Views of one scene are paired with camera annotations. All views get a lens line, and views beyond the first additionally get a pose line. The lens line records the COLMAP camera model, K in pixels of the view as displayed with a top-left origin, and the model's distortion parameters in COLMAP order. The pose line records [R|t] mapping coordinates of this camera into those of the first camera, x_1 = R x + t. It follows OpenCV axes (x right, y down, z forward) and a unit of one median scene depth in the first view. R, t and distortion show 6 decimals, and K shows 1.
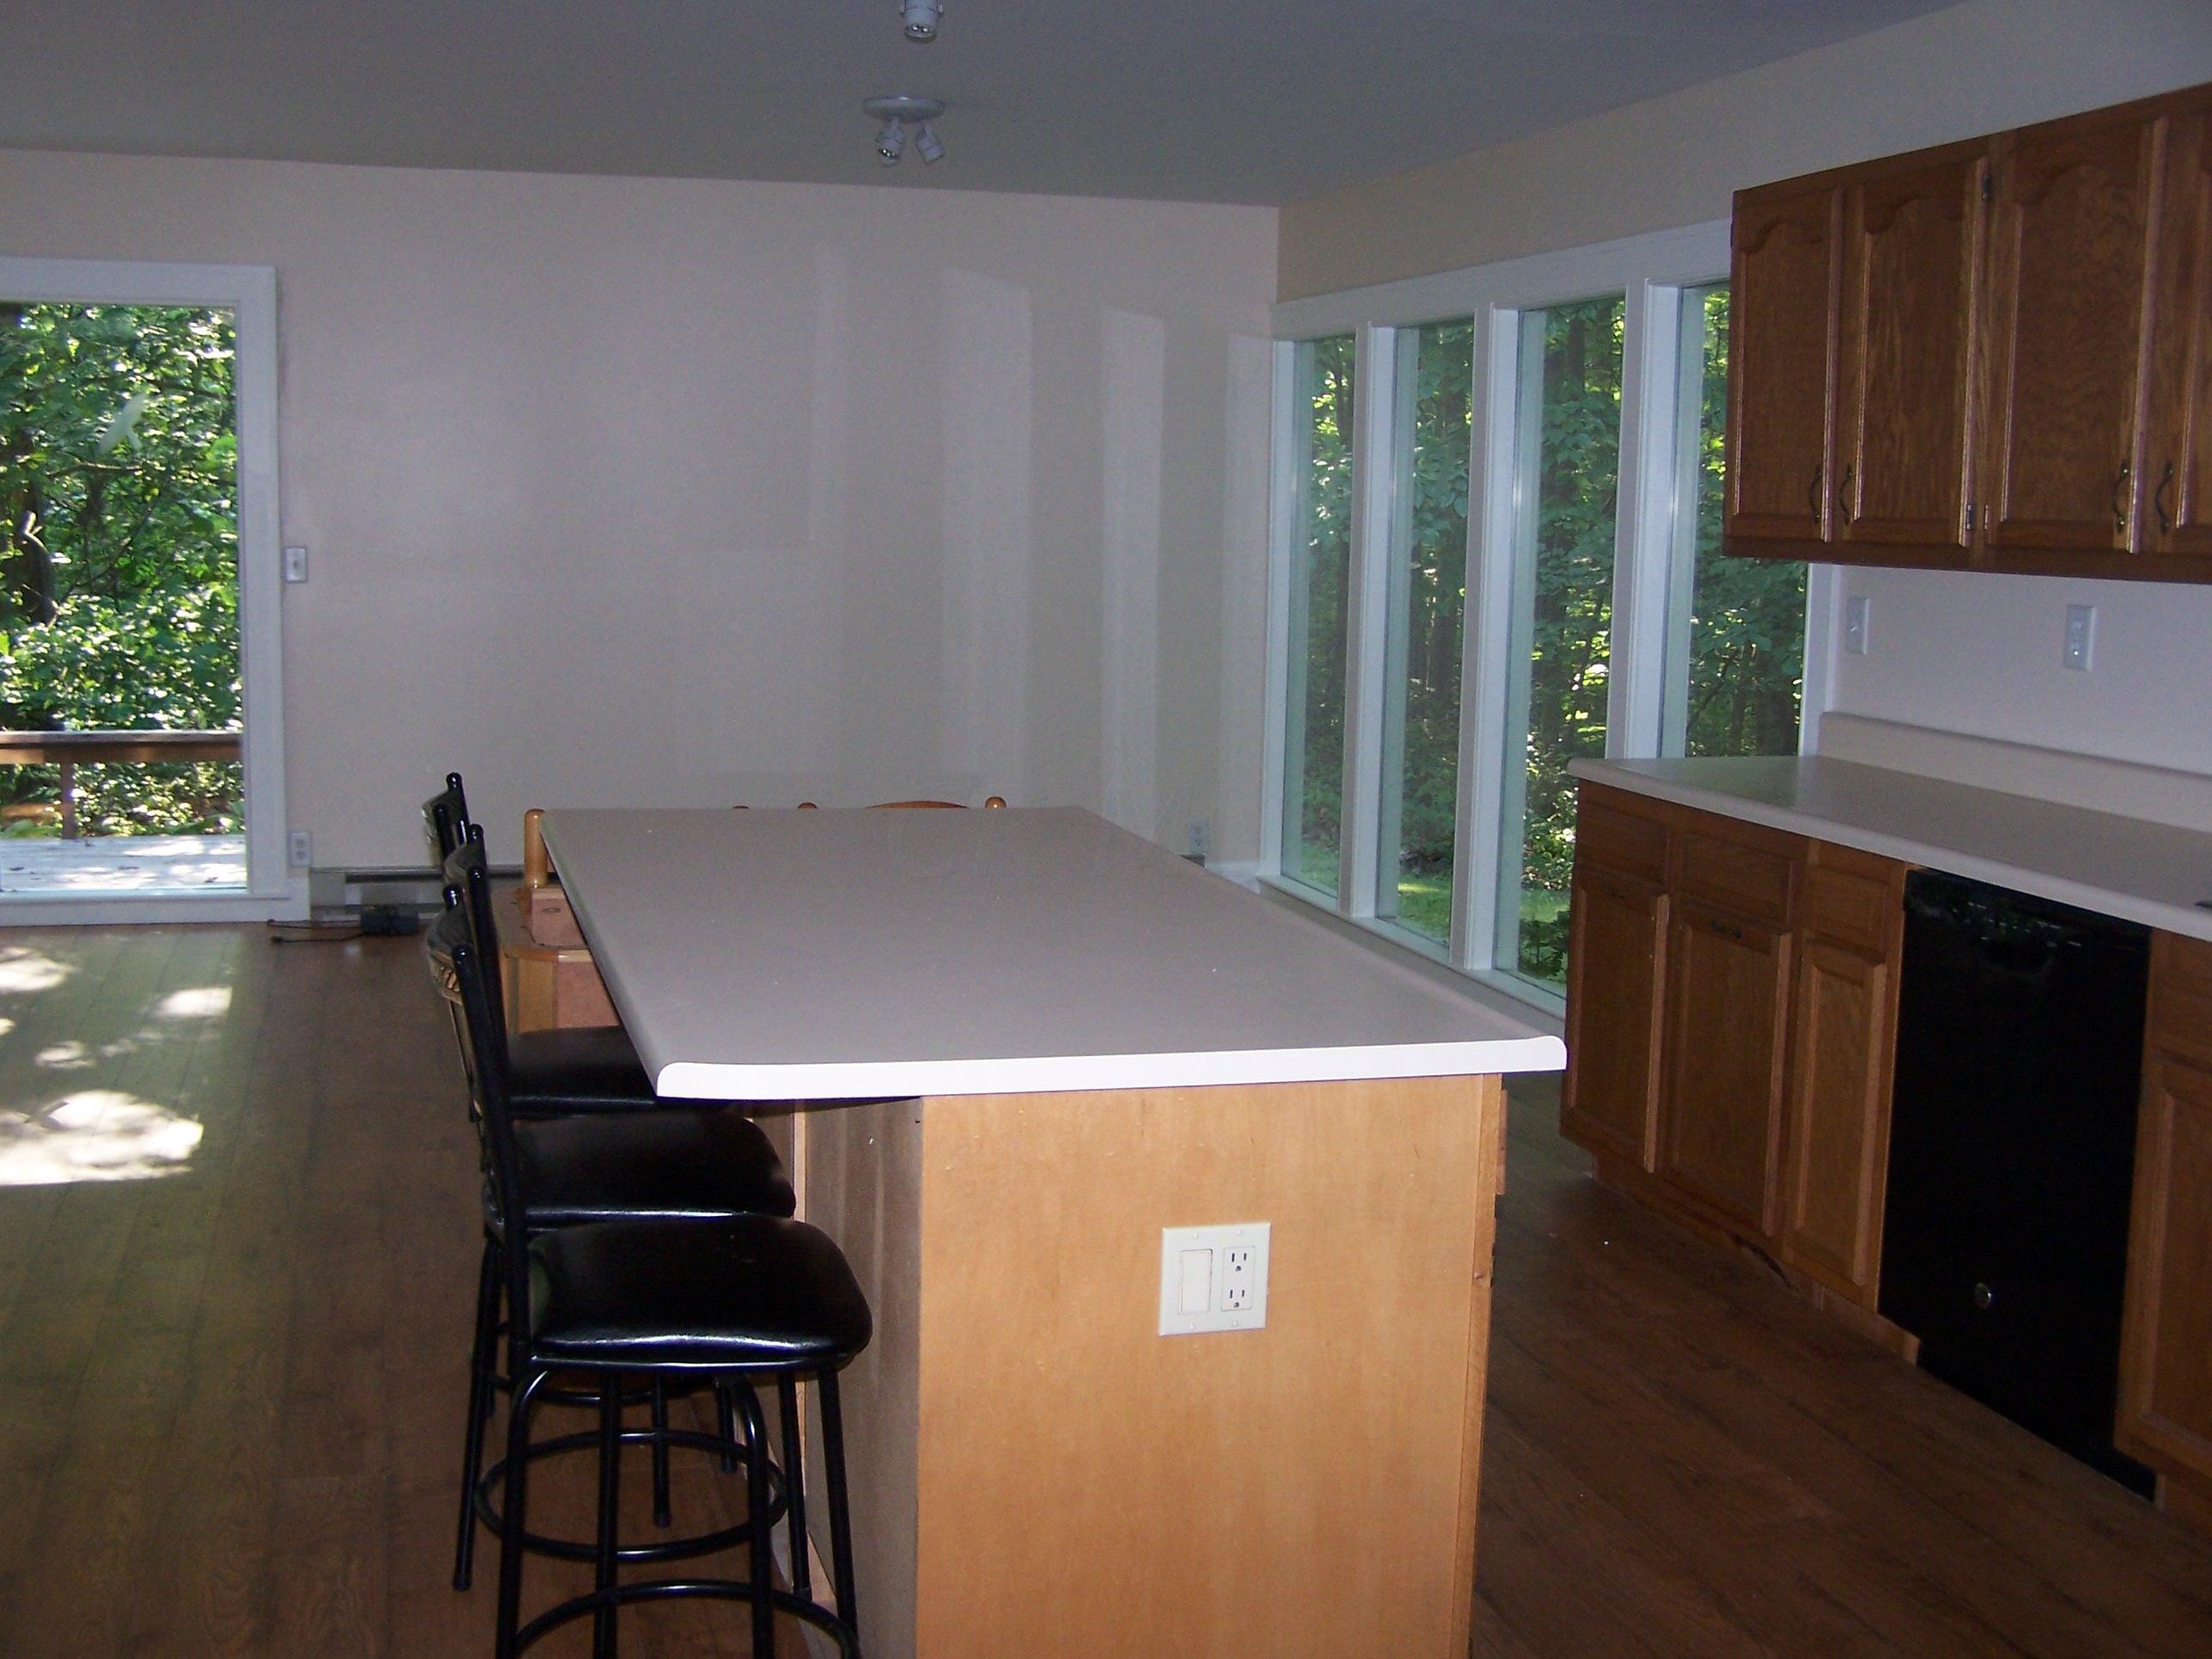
lens RADIAL K [[2585.0, 0, 1091.8], [0, 2585.0, 841.9], [0, 0, 1]] dist [-0.035723, 0.000000]
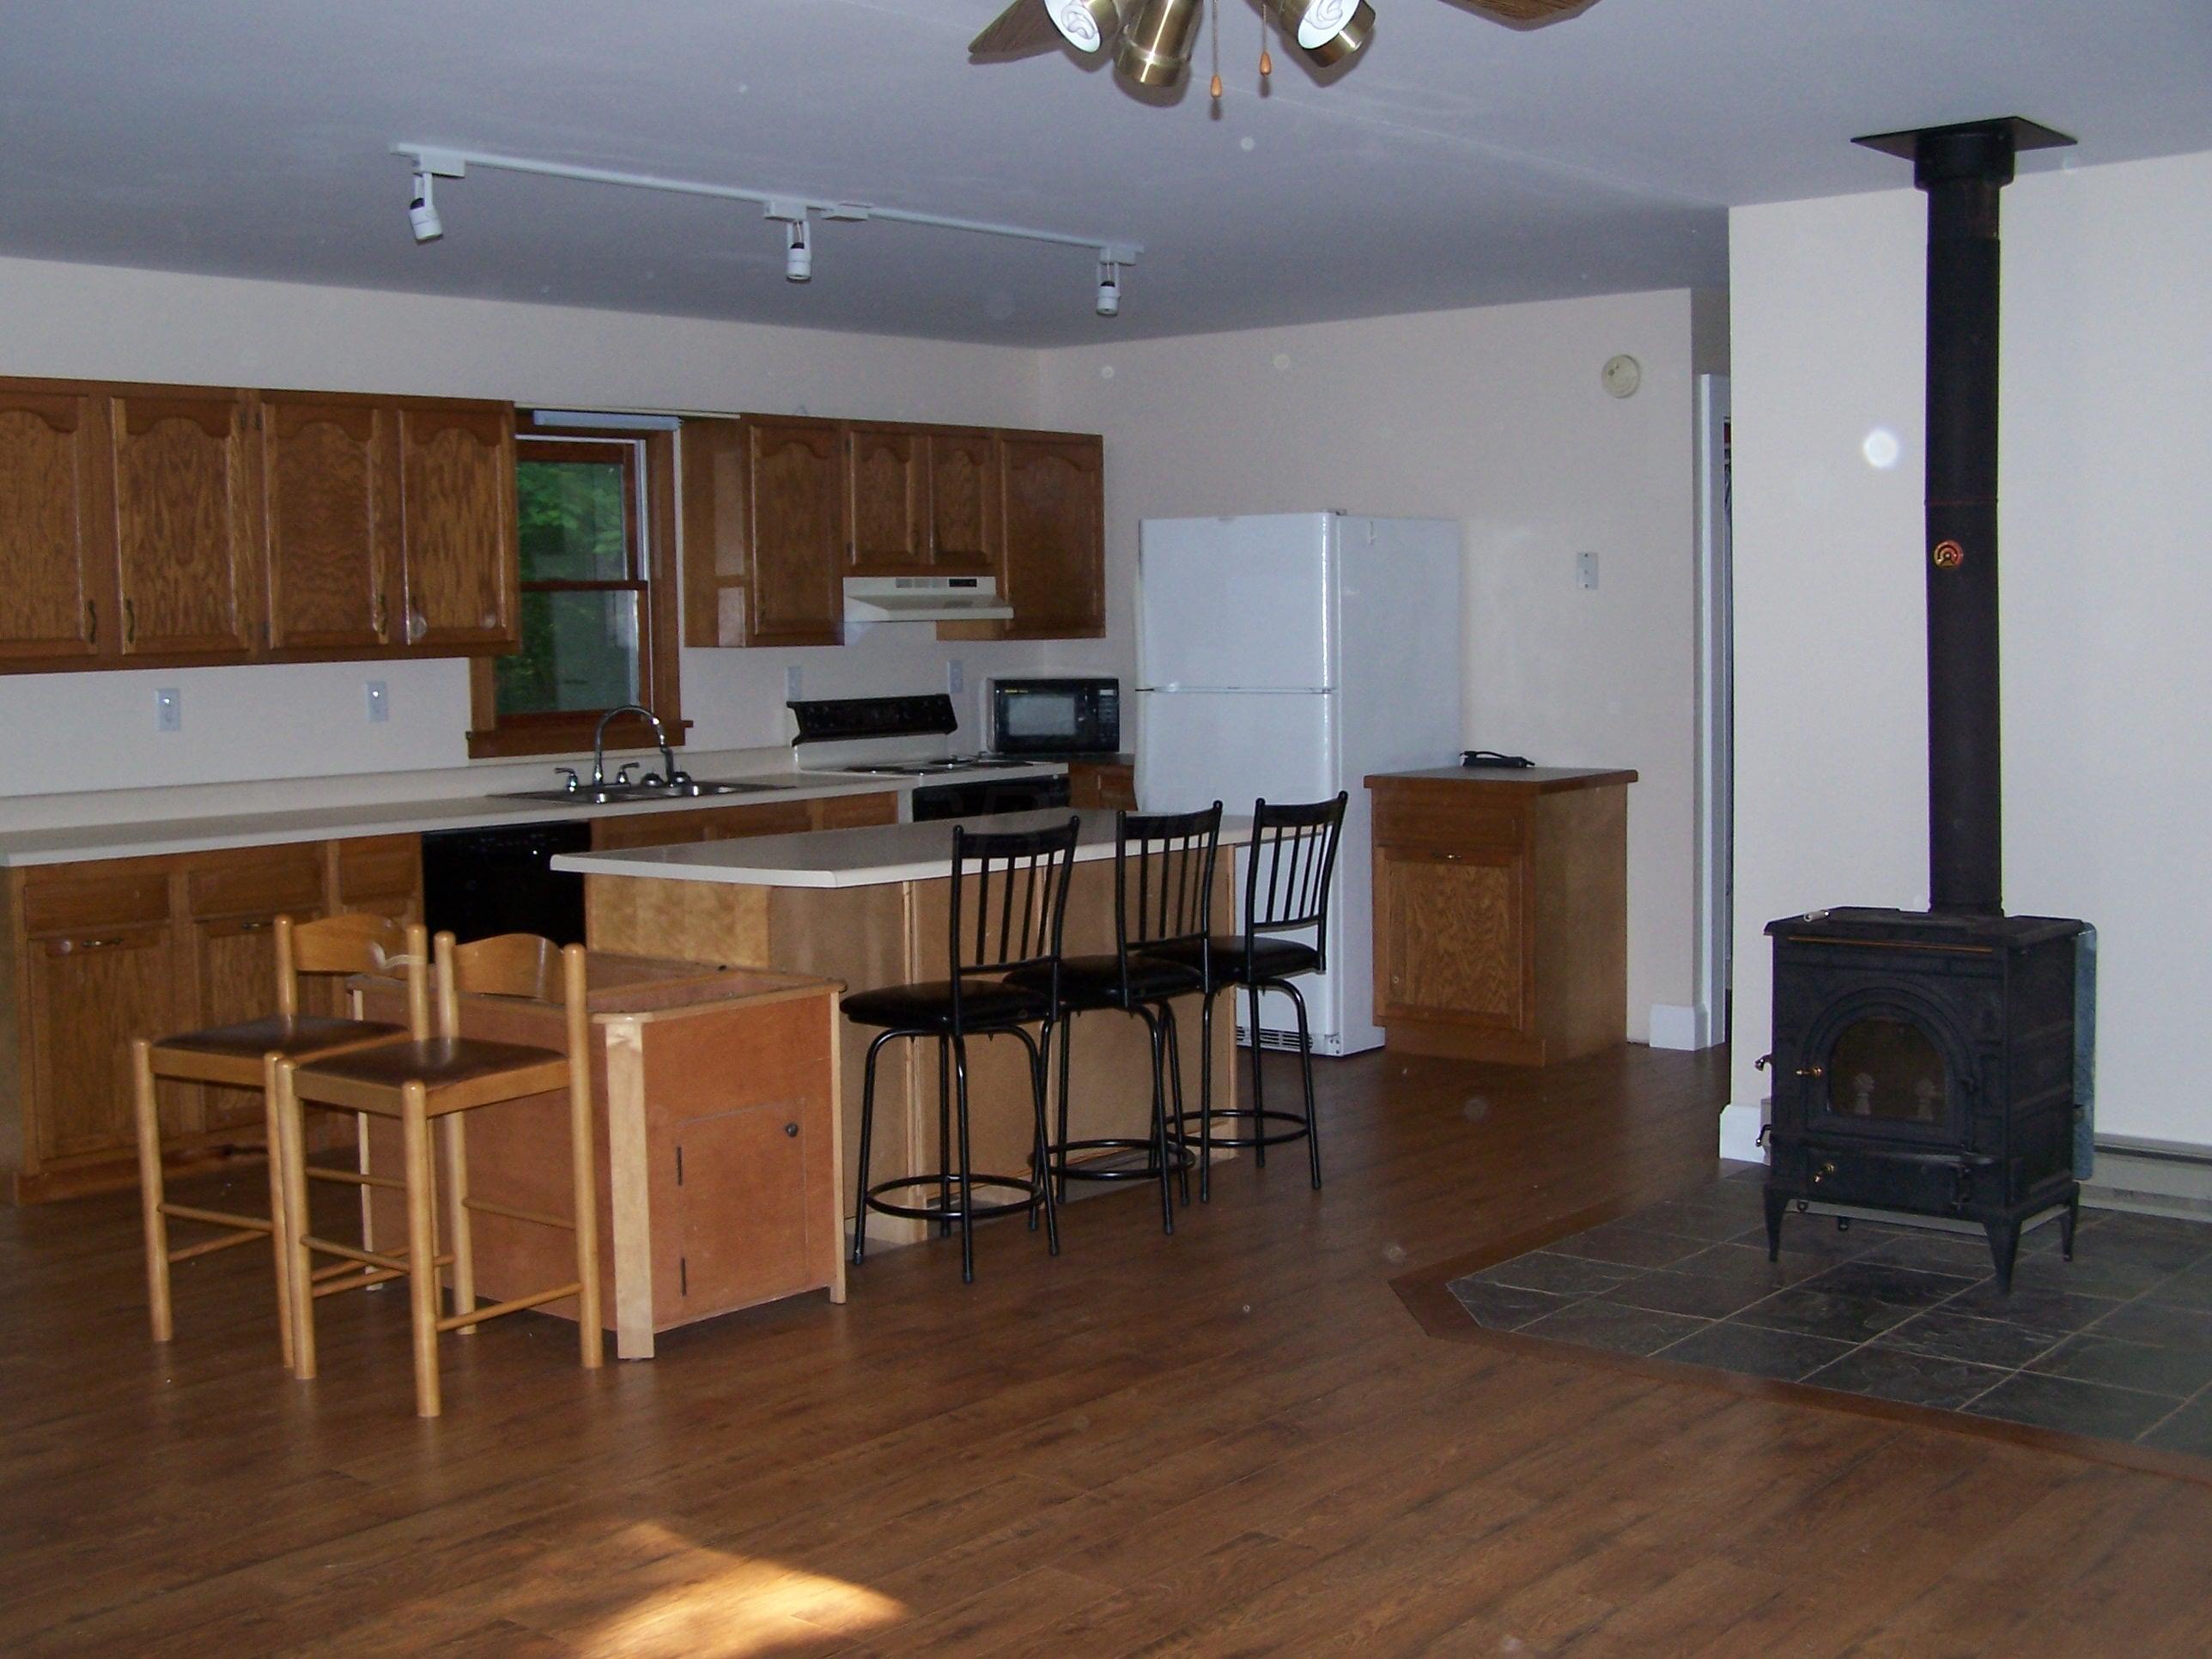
lens RADIAL K [[2588.3, 0, 1070.0], [0, 2588.3, 829.2], [0, 0, 1]] dist [-0.087382, 0.000000]
pose [[-0.553075, -0.081012, 0.829183, -1.291007], [0.117791, 0.977660, 0.174086, -0.232656], [-0.824763, 0.193952, -0.531177, 1.516040]]
